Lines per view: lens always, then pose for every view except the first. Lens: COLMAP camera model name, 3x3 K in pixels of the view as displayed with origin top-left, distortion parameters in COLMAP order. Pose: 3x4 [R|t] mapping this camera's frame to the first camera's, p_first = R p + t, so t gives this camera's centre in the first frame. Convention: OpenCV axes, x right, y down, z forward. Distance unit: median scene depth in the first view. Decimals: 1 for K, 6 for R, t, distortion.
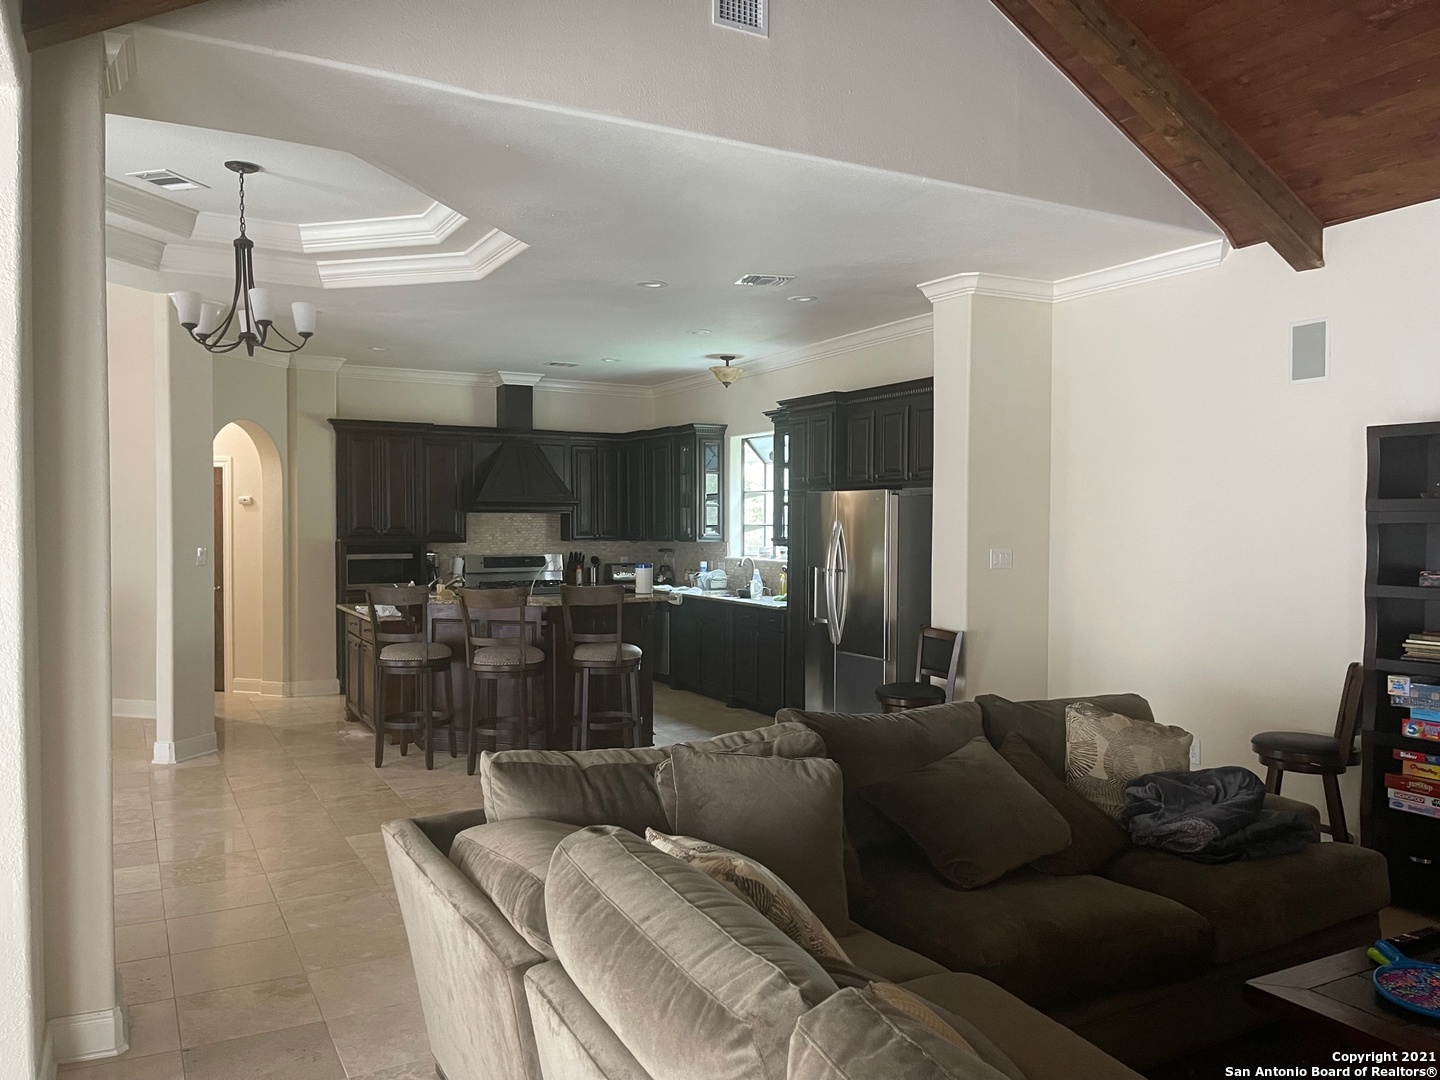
lens RADIAL K [[1091.3, 0, 715.8], [0, 1091.3, 544.0], [0, 0, 1]] dist [0.100313, -0.128113]
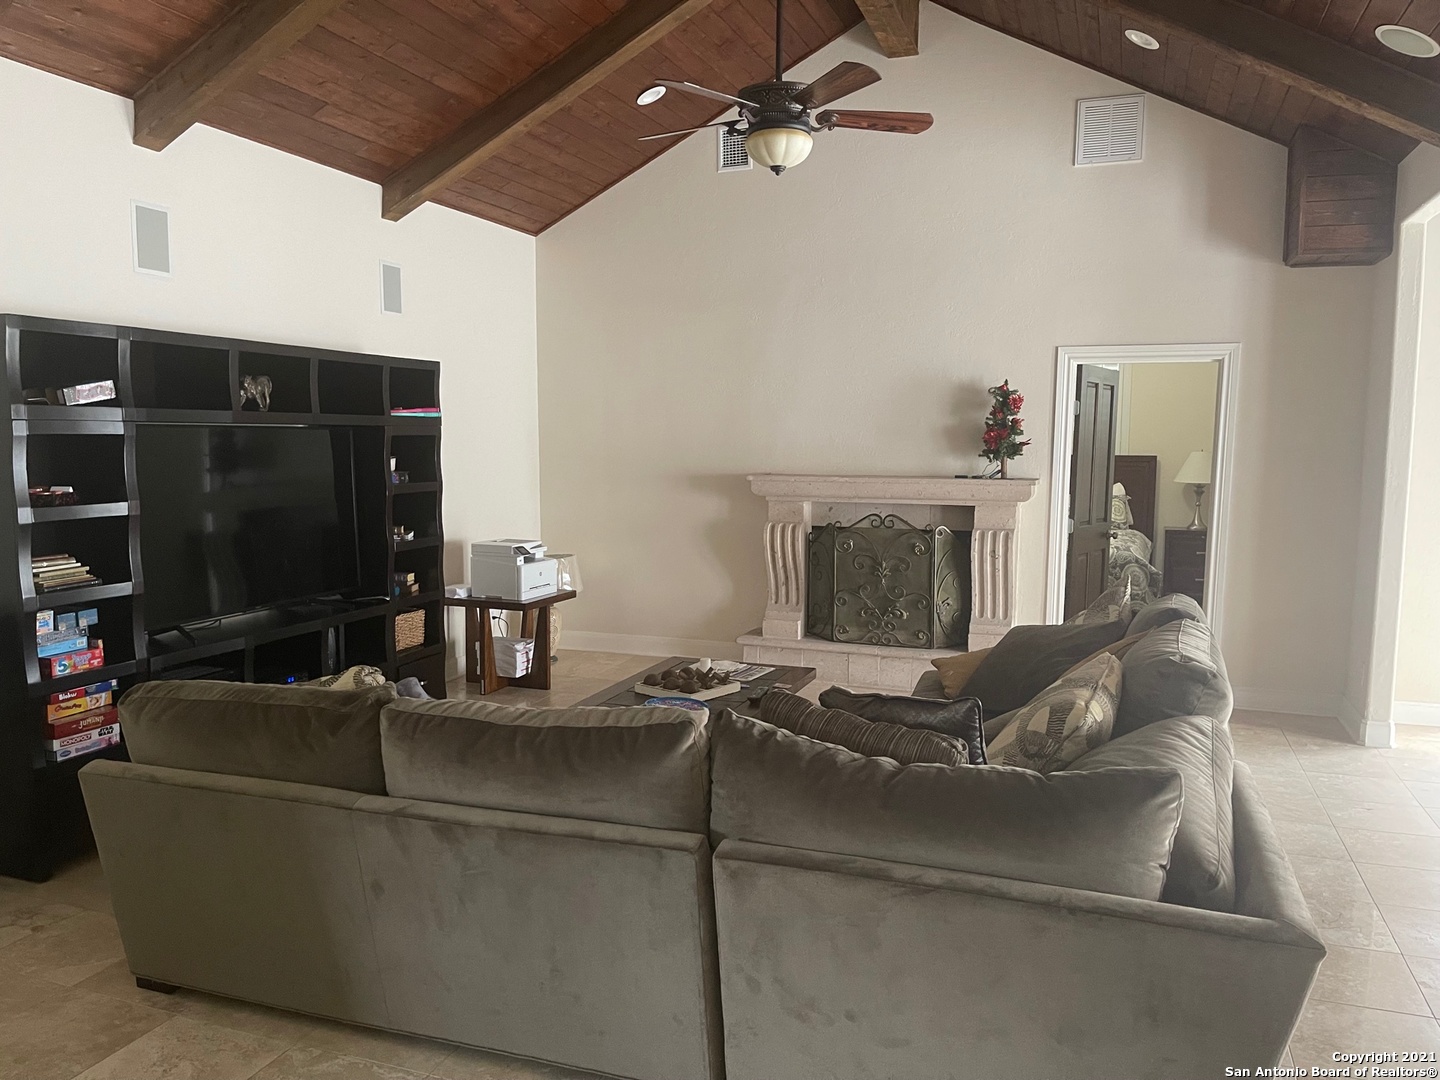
lens RADIAL K [[1091.3, 0, 715.8], [0, 1091.3, 544.0], [0, 0, 1]] dist [0.100313, -0.128113]
pose [[-0.670552, -0.082505, 0.737260, -0.371009], [0.004188, 0.993360, 0.114974, -0.030682], [-0.741851, 0.080184, -0.665754, 1.195124]]
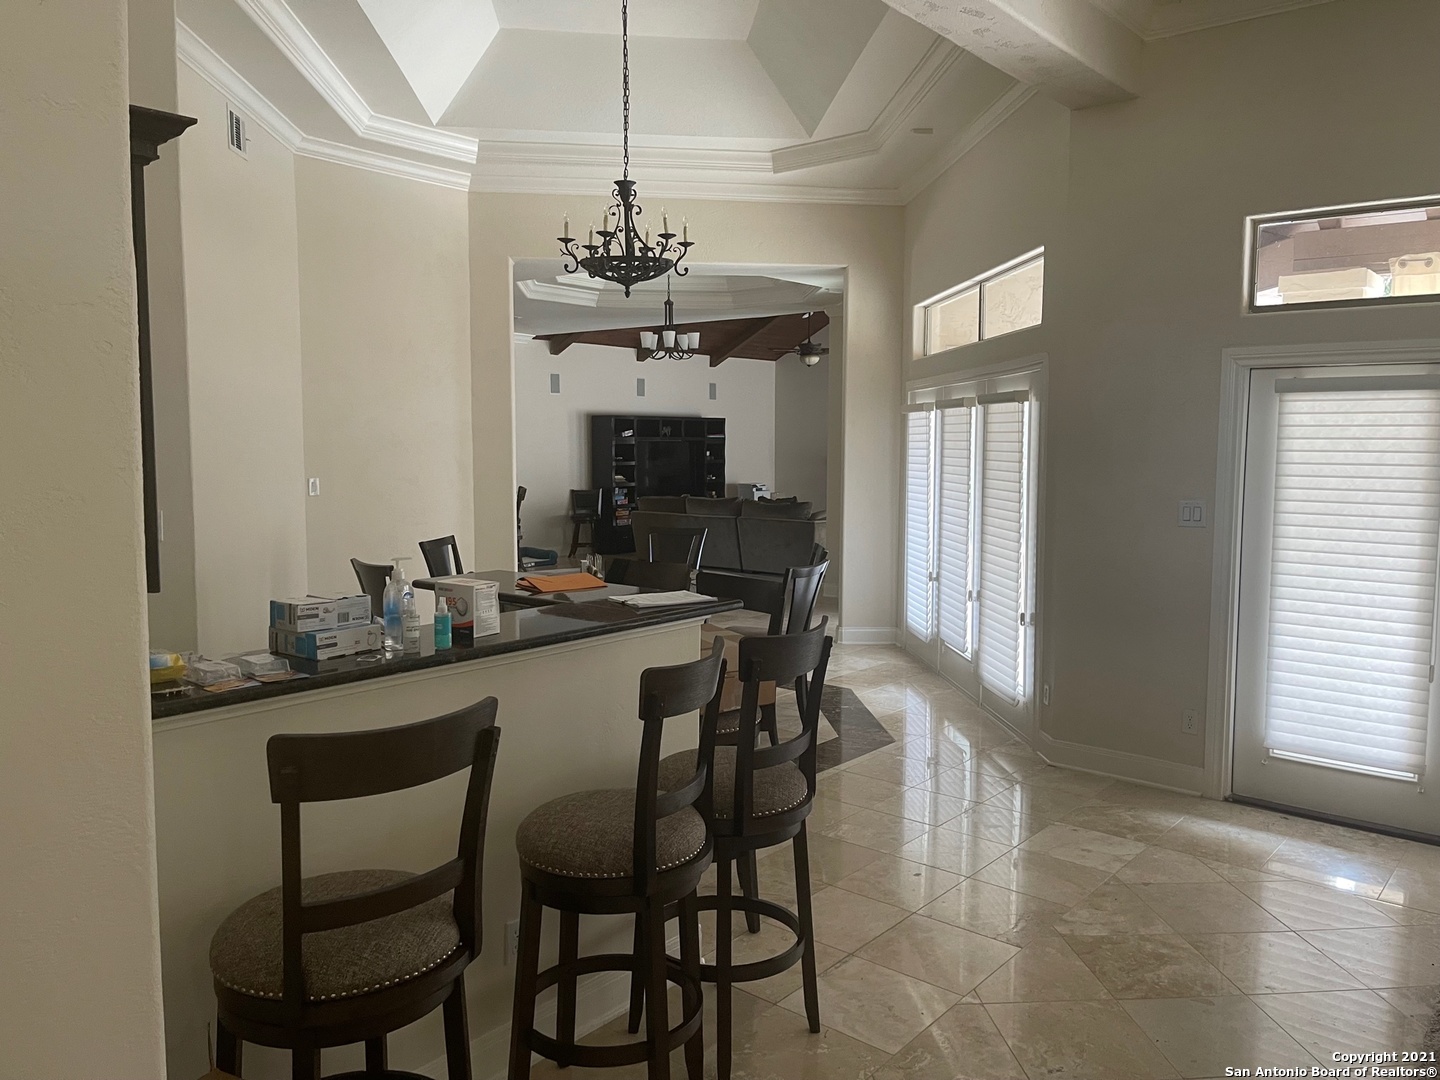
lens RADIAL K [[1091.3, 0, 715.8], [0, 1091.3, 544.0], [0, 0, 1]] dist [0.100313, -0.128113]
pose [[-0.371399, -0.095670, 0.923531, -2.707119], [0.012546, 0.994069, 0.108023, -0.073157], [-0.928389, 0.051707, -0.367996, 1.999112]]
